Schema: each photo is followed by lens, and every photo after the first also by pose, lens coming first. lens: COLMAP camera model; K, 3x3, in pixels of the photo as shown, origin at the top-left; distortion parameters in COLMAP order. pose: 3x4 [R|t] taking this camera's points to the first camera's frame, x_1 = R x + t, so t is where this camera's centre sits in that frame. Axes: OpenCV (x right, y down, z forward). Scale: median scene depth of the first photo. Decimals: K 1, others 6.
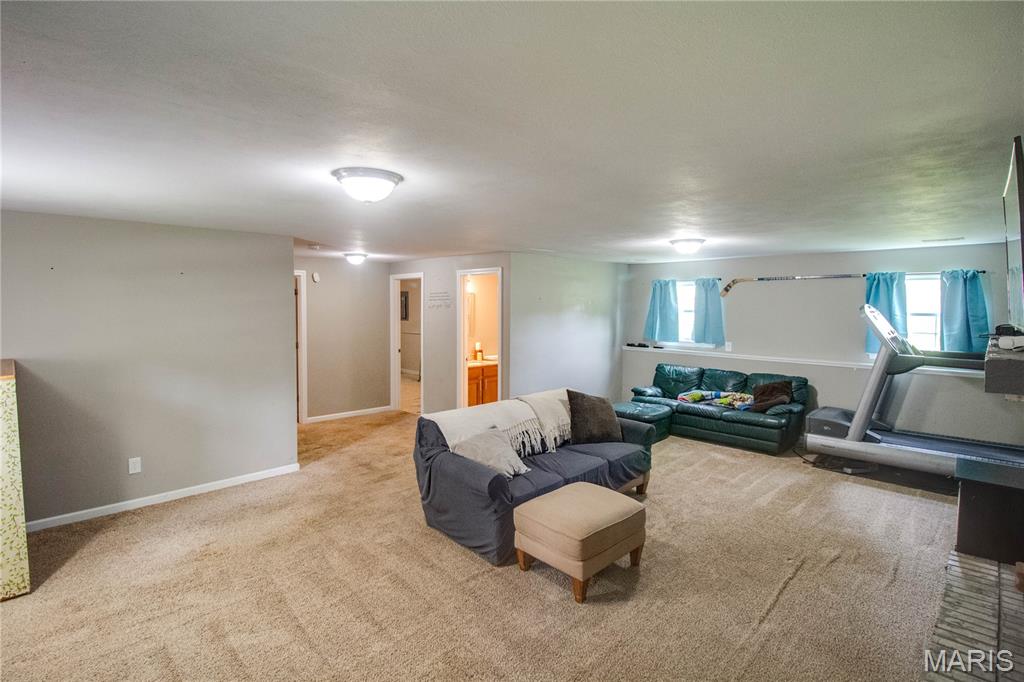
lens RADIAL K [[492.5, 0, 514.3], [0, 492.5, 325.3], [0, 0, 1]] dist [0.000224, -0.014147]
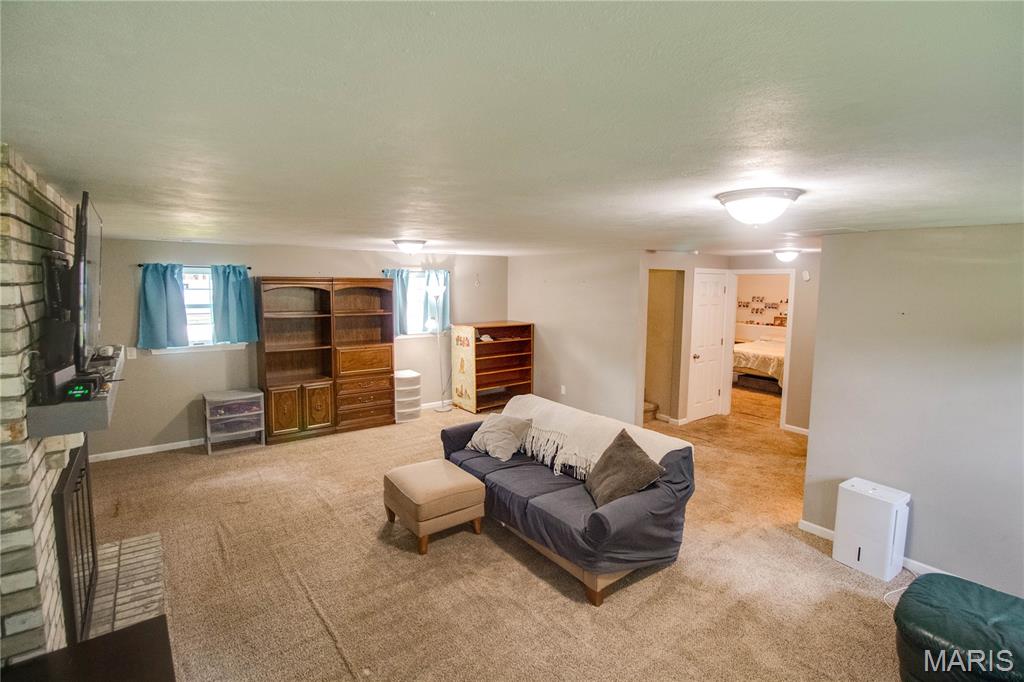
lens RADIAL K [[492.5, 0, 514.3], [0, 492.5, 325.3], [0, 0, 1]] dist [0.000224, -0.014147]
pose [[-0.150524, 0.069143, -0.986185, 1.215673], [-0.045504, 0.996009, 0.076777, -0.107008], [0.987559, 0.056432, -0.146777, 1.287144]]
